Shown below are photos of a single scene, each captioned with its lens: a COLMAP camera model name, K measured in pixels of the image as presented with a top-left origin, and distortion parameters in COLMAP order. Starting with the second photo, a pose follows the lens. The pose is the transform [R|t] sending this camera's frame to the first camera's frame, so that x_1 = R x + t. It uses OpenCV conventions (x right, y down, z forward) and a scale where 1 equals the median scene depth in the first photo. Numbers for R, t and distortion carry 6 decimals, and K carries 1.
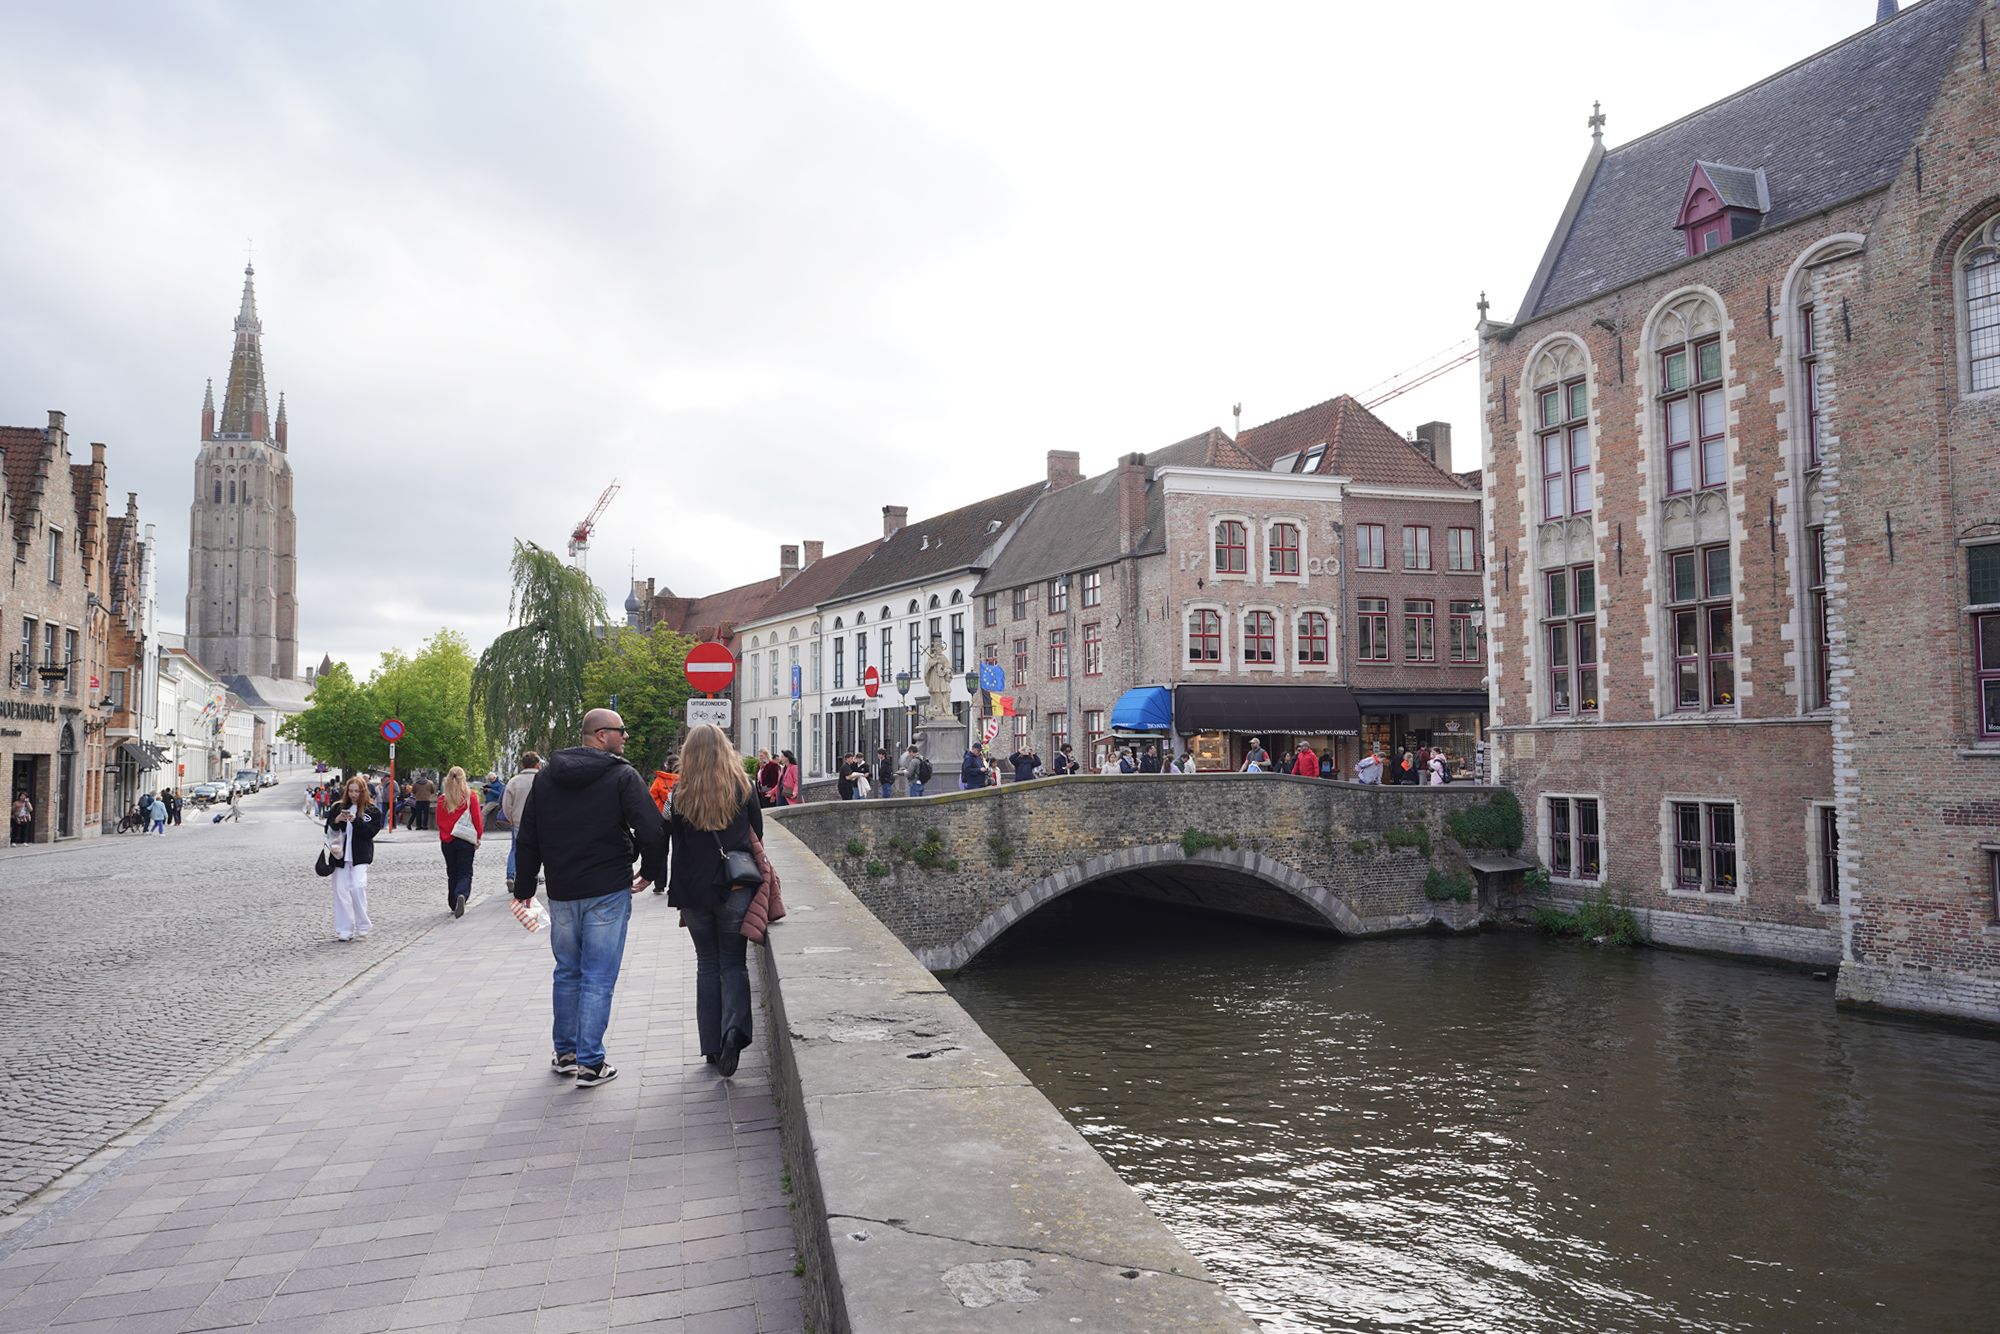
lens RADIAL K [[1366.9, 0, 997.3], [0, 1366.9, 676.4], [0, 0, 1]] dist [-0.020575, 0.018780]
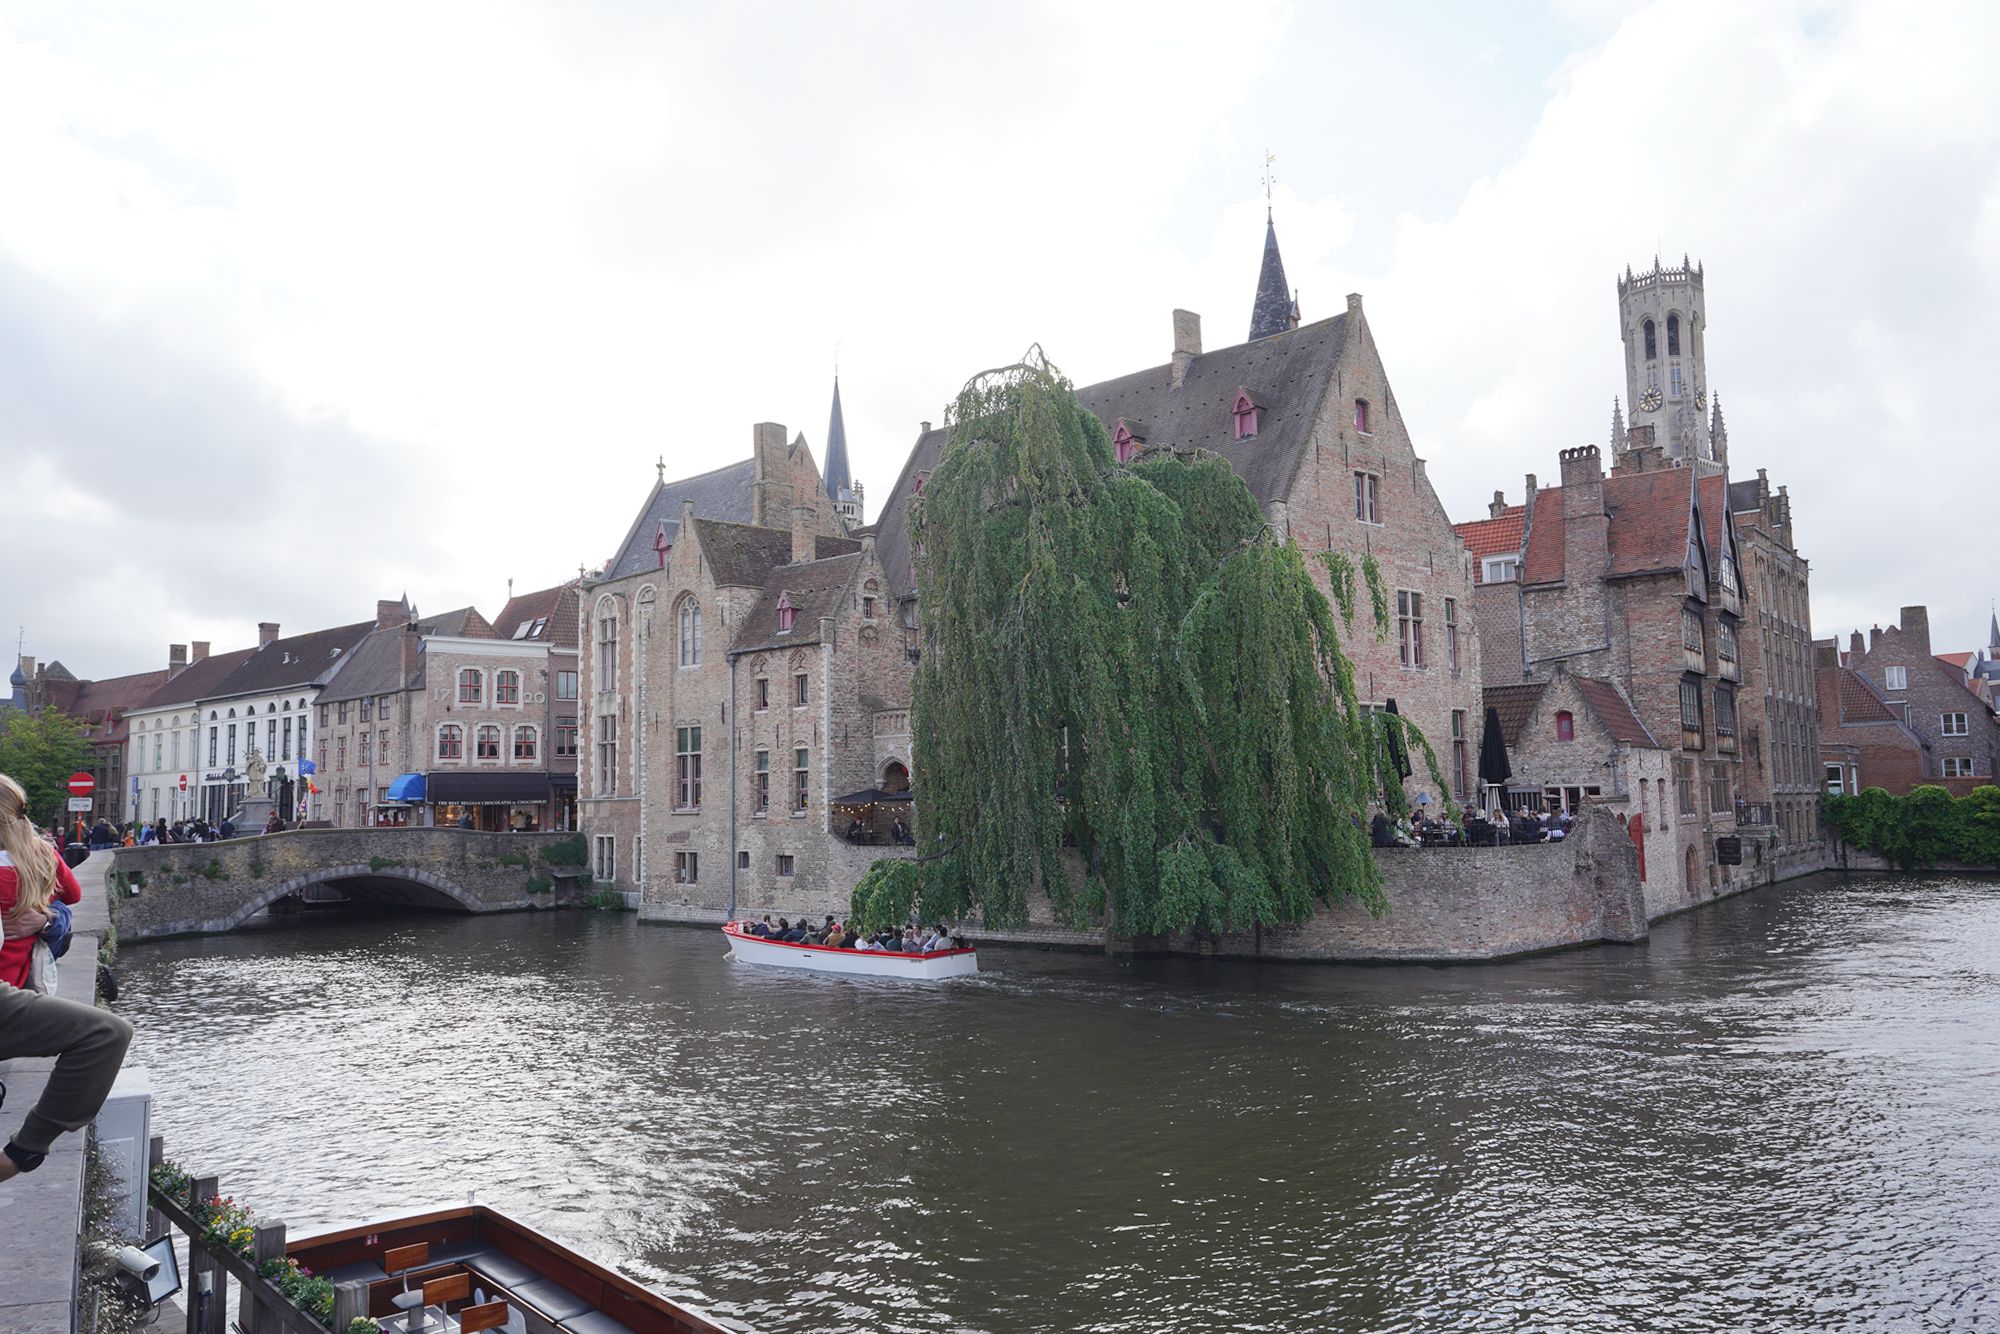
lens RADIAL K [[1366.9, 0, 991.1], [0, 1366.9, 672.9], [0, 0, 1]] dist [-0.020575, 0.018780]
pose [[0.933858, 0.020534, 0.357055, 0.225699], [-0.005644, 0.999072, -0.042693, -0.059442], [-0.357600, 0.037854, 0.933107, -0.948897]]
